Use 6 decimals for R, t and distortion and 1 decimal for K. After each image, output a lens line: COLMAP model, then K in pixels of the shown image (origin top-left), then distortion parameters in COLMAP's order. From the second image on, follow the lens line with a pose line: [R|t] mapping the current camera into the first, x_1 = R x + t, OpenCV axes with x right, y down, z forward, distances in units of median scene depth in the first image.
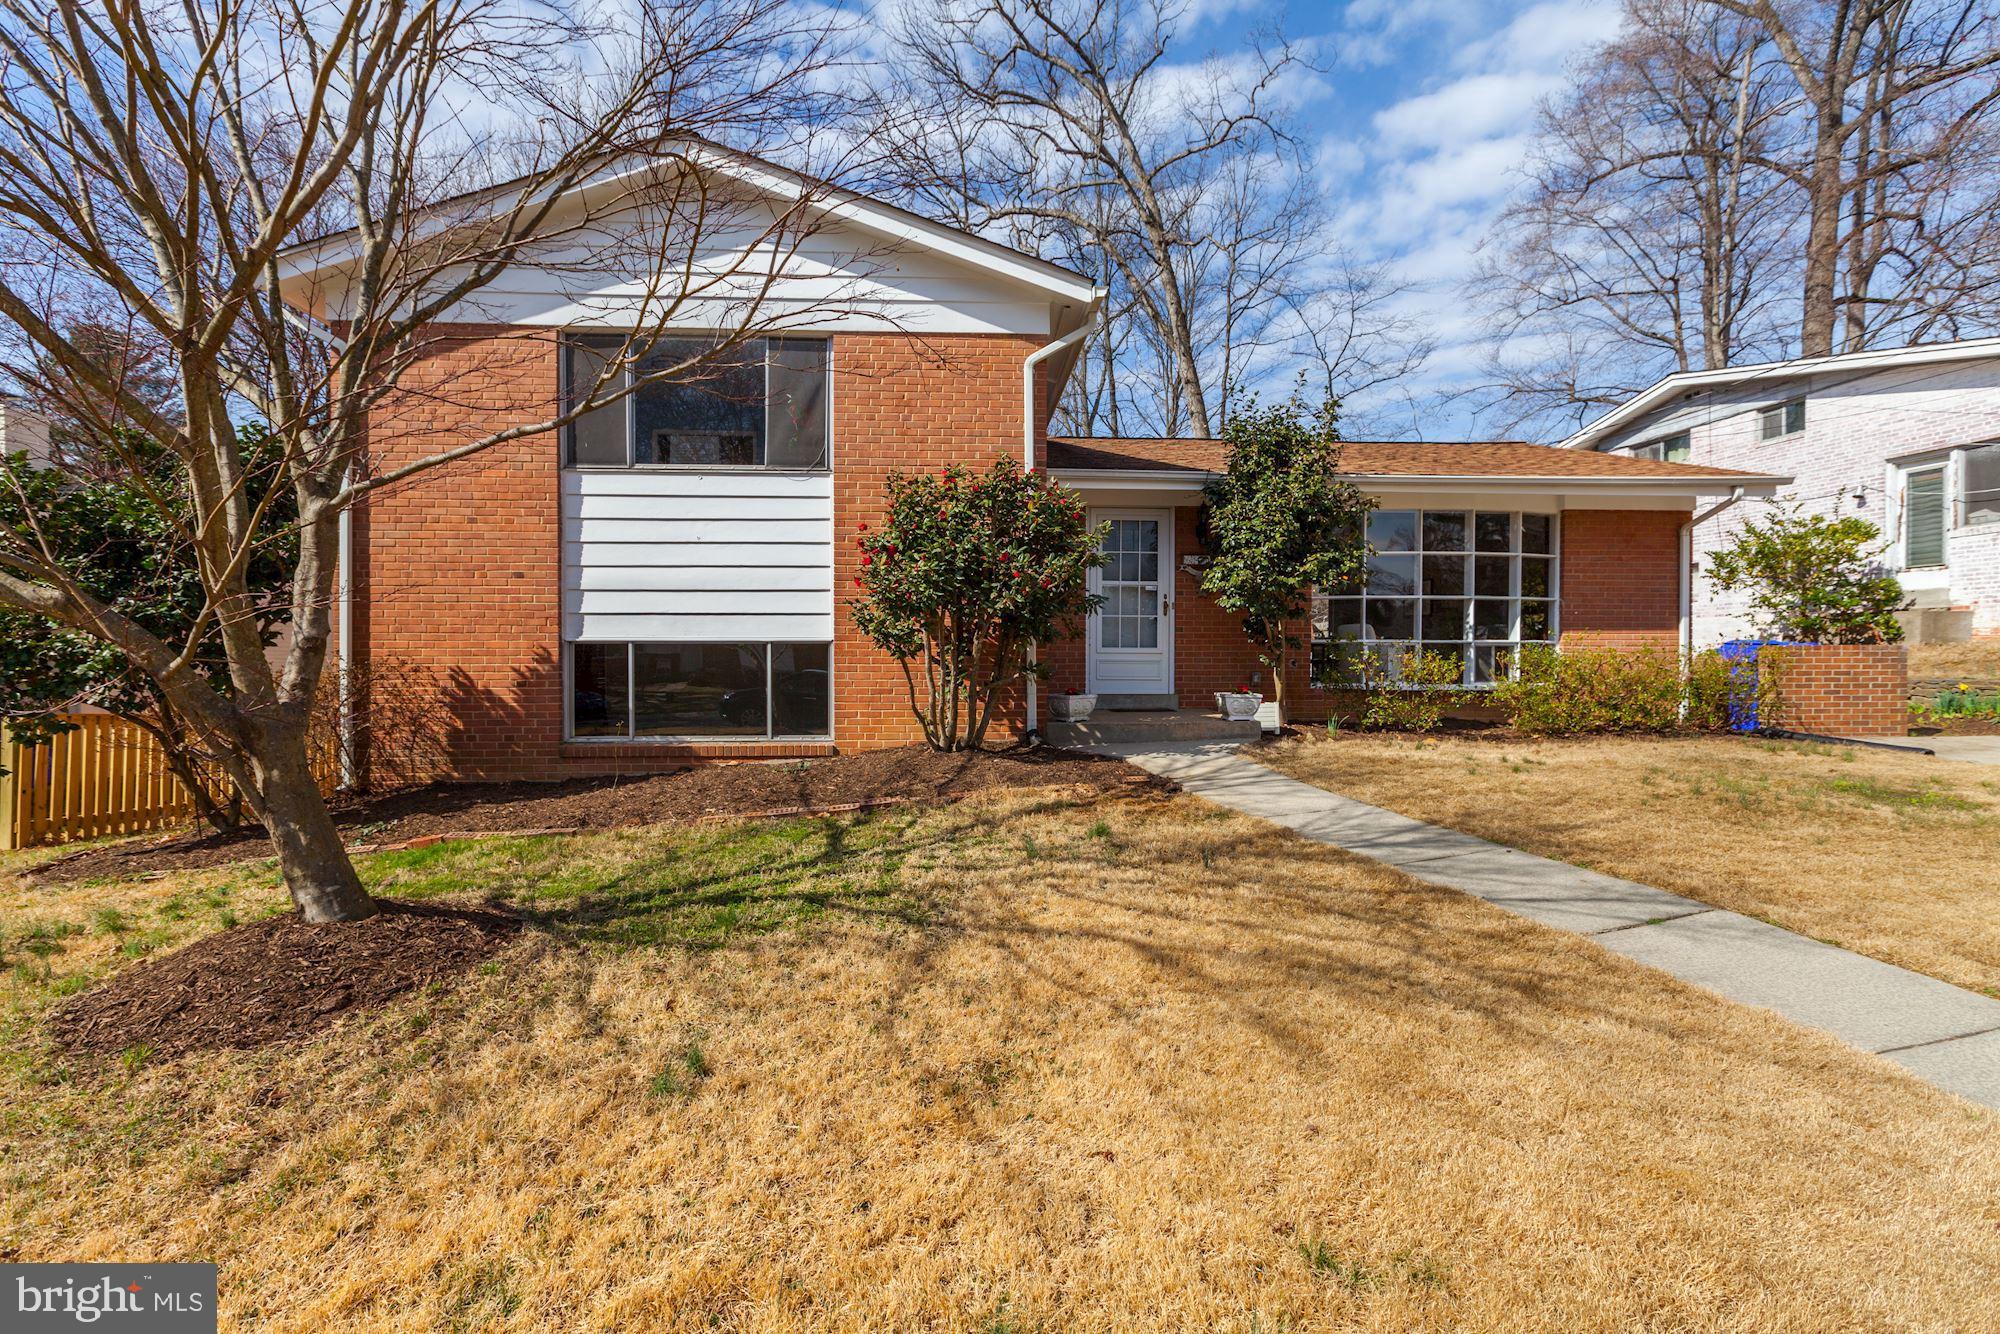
lens RADIAL K [[934.3, 0, 1001.3], [0, 934.3, 662.0], [0, 0, 1]] dist [0.004936, 0.000445]
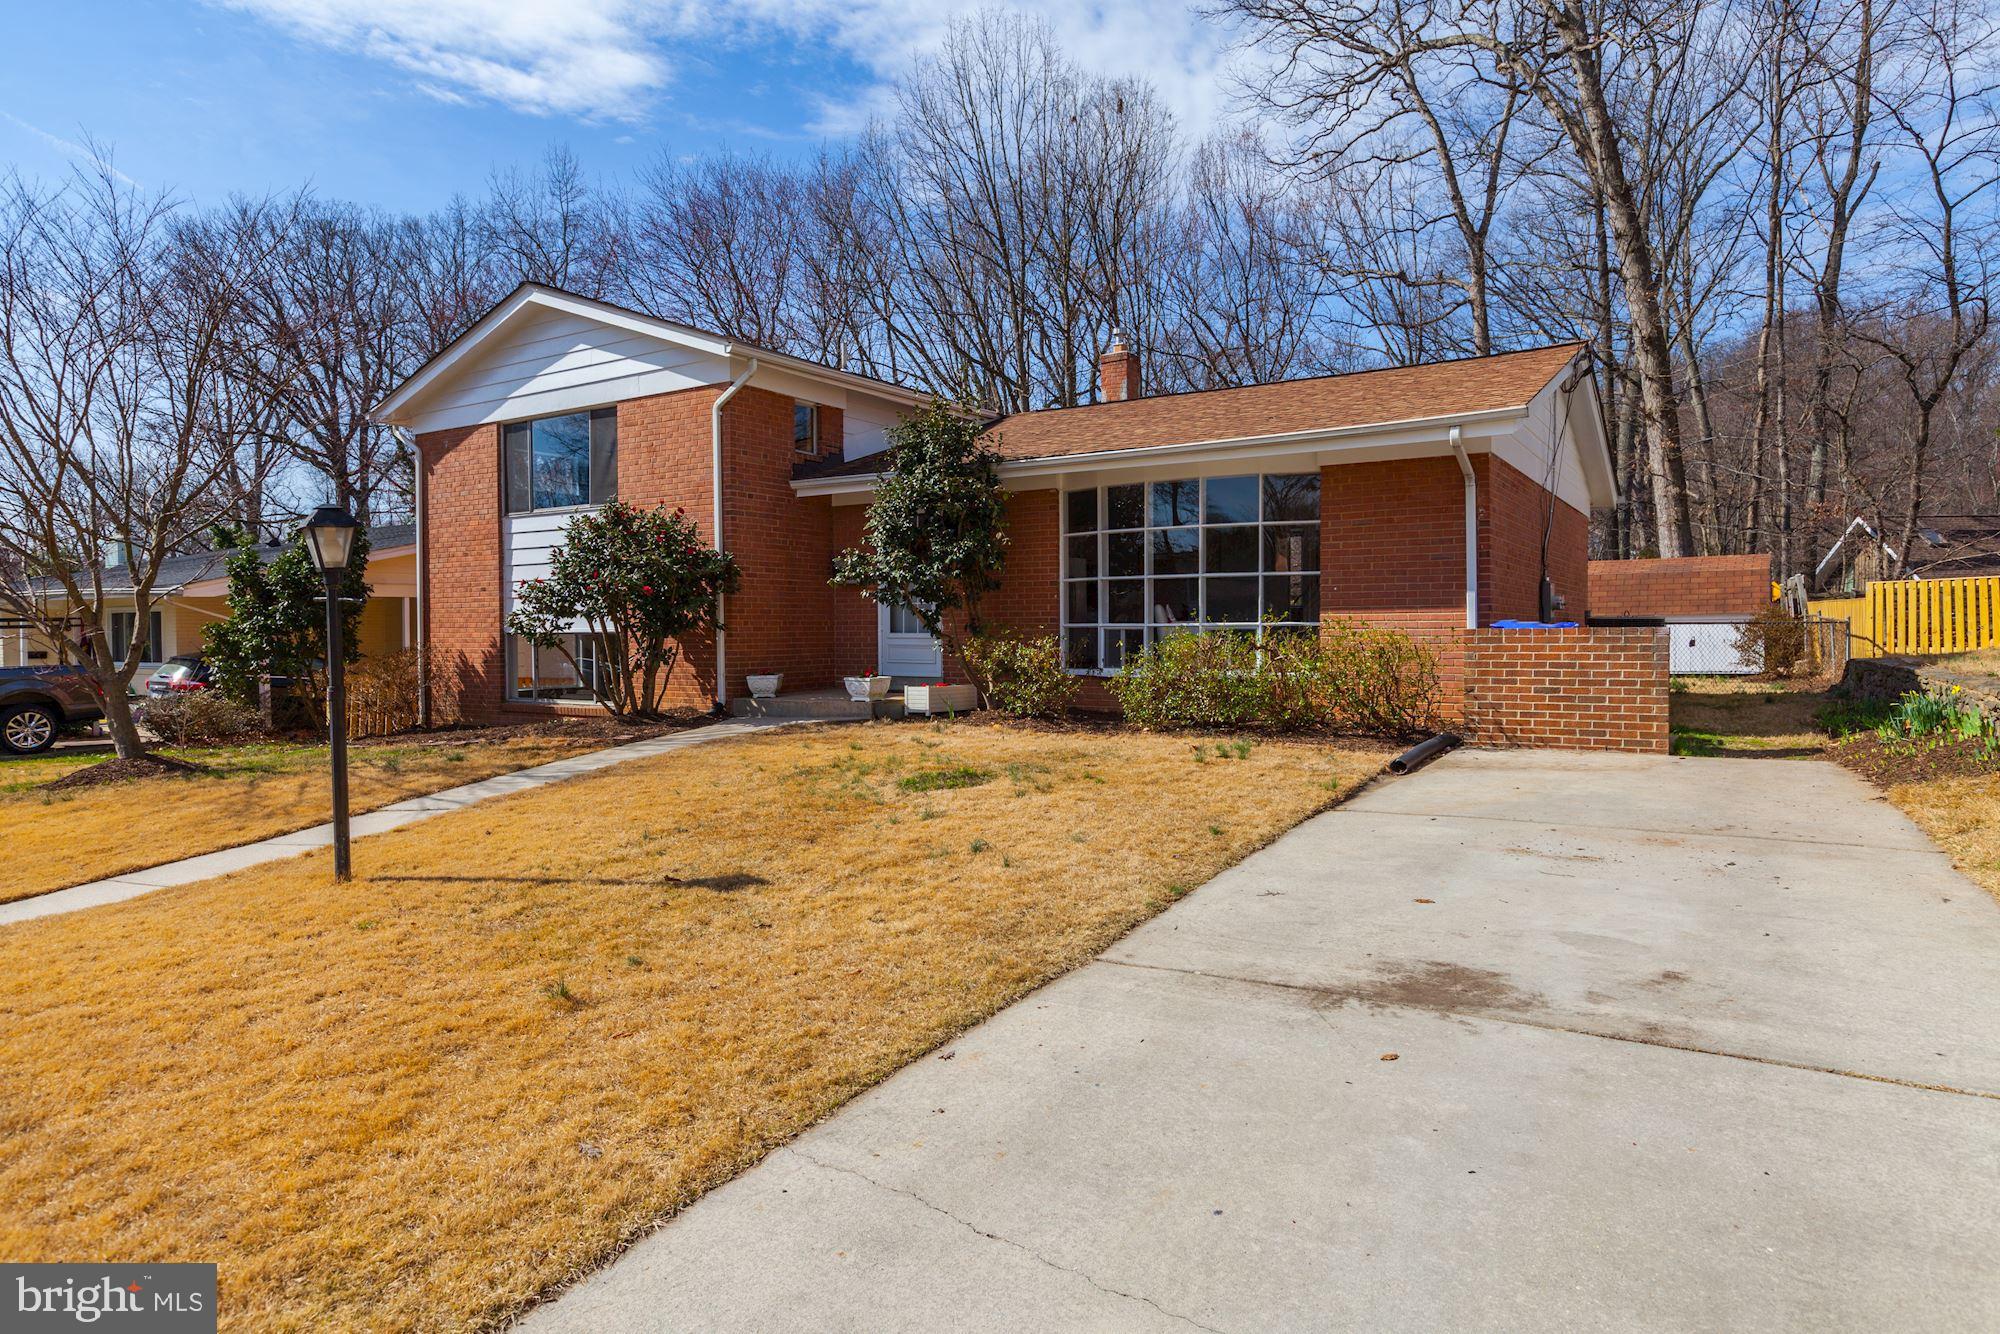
lens RADIAL K [[1239.6, 0, 1001.9], [0, 1239.6, 652.7], [0, 0, 1]] dist [0.009982, -0.001890]
pose [[0.790835, 0.005182, -0.612008, 1.336291], [0.001371, 0.999947, 0.010239, -0.009587], [0.612028, -0.008936, 0.790785, -0.073106]]
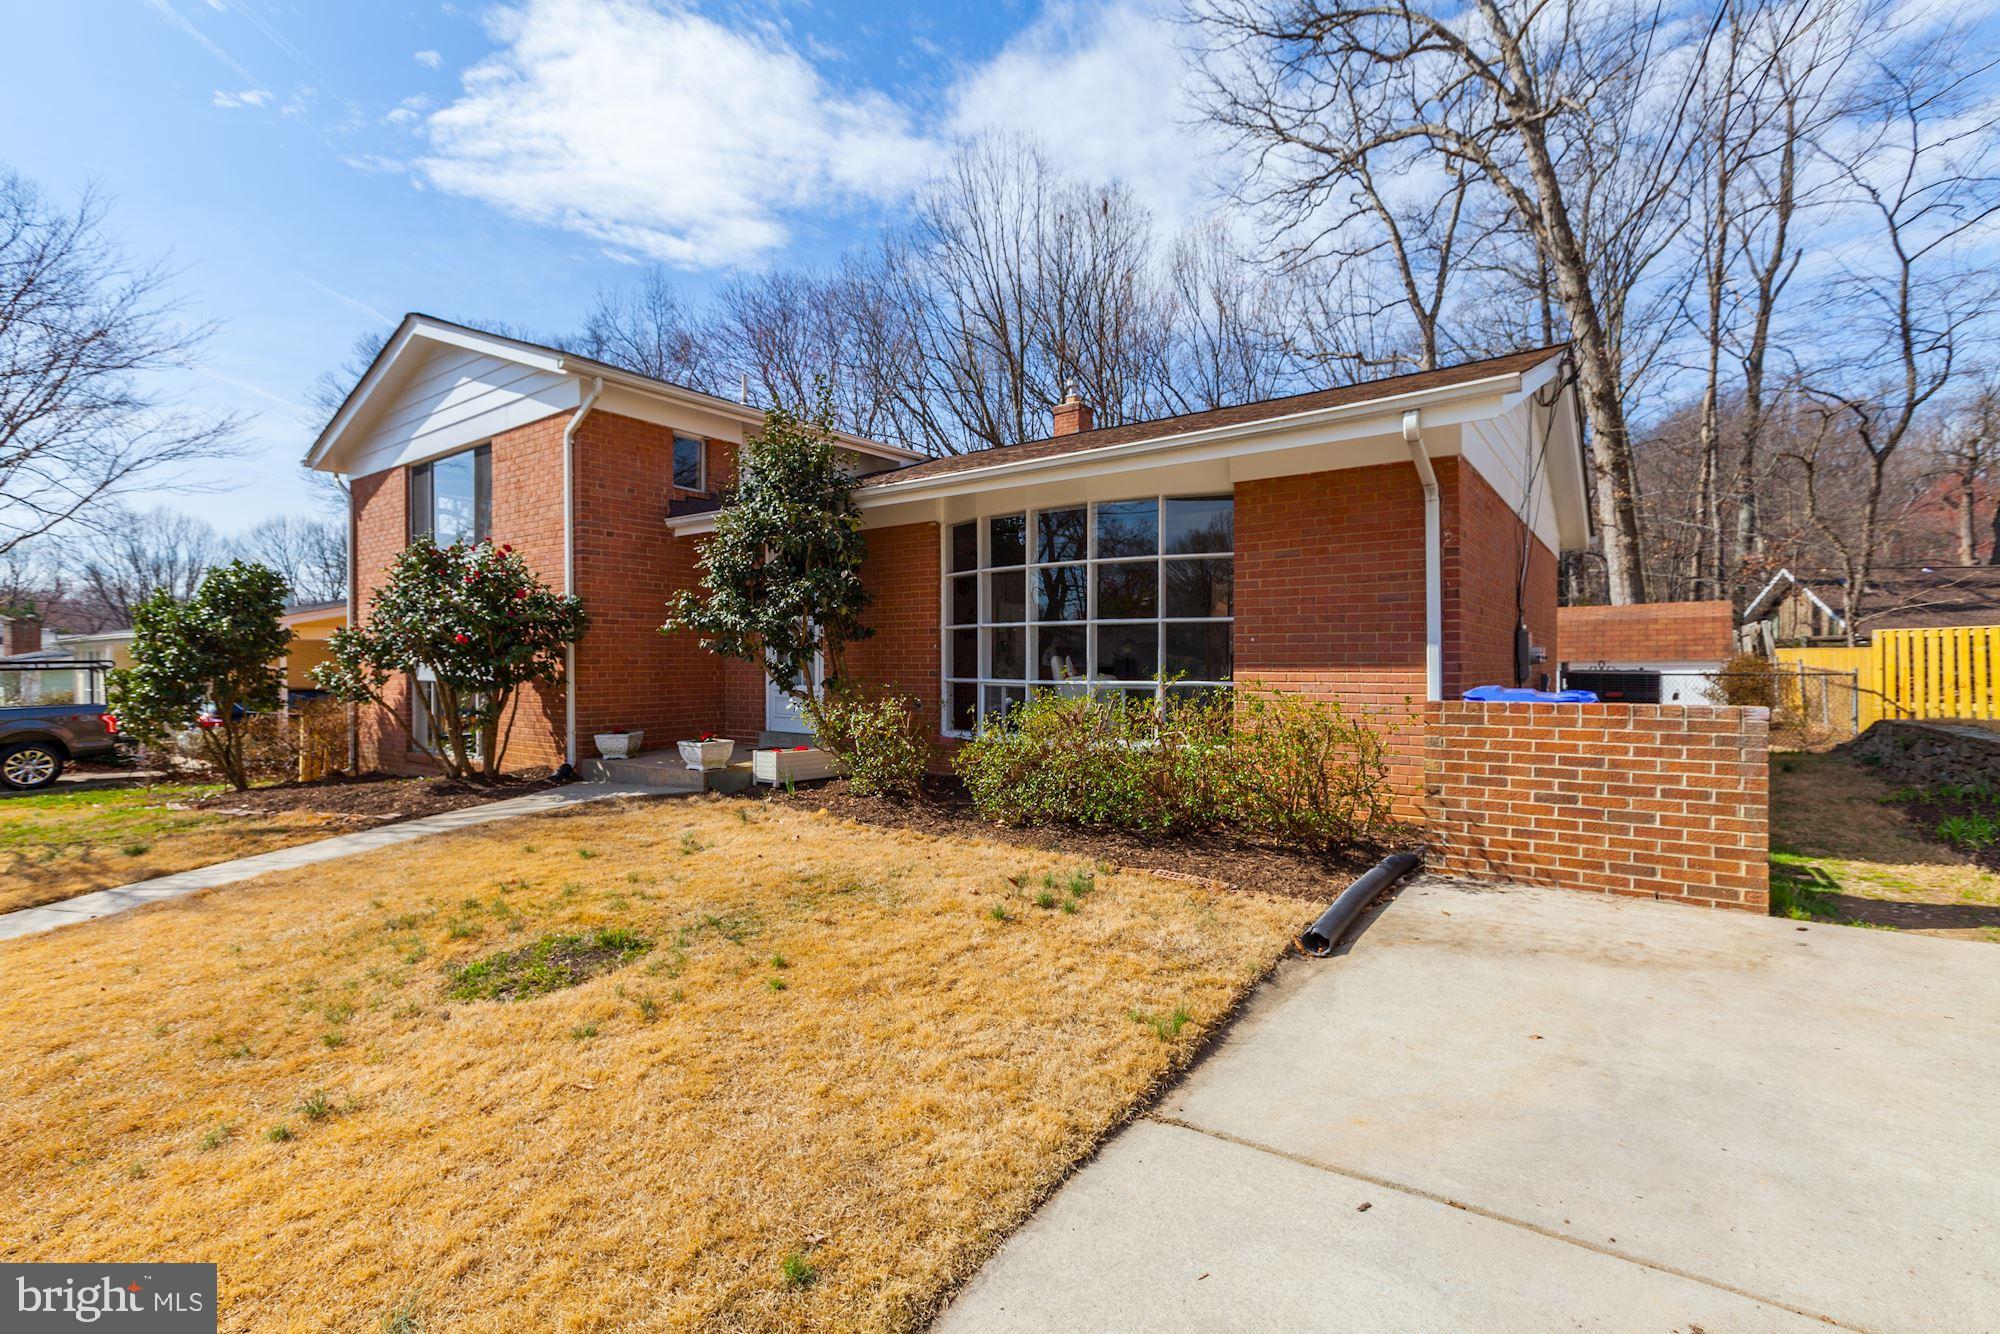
lens RADIAL K [[934.3, 0, 993.5], [0, 934.3, 672.0], [0, 0, 1]] dist [0.004936, 0.000445]
pose [[0.748451, 0.003713, -0.663180, 1.149876], [-0.002707, 0.999993, 0.002543, -0.040211], [0.663185, -0.000108, 0.748456, 0.502604]]
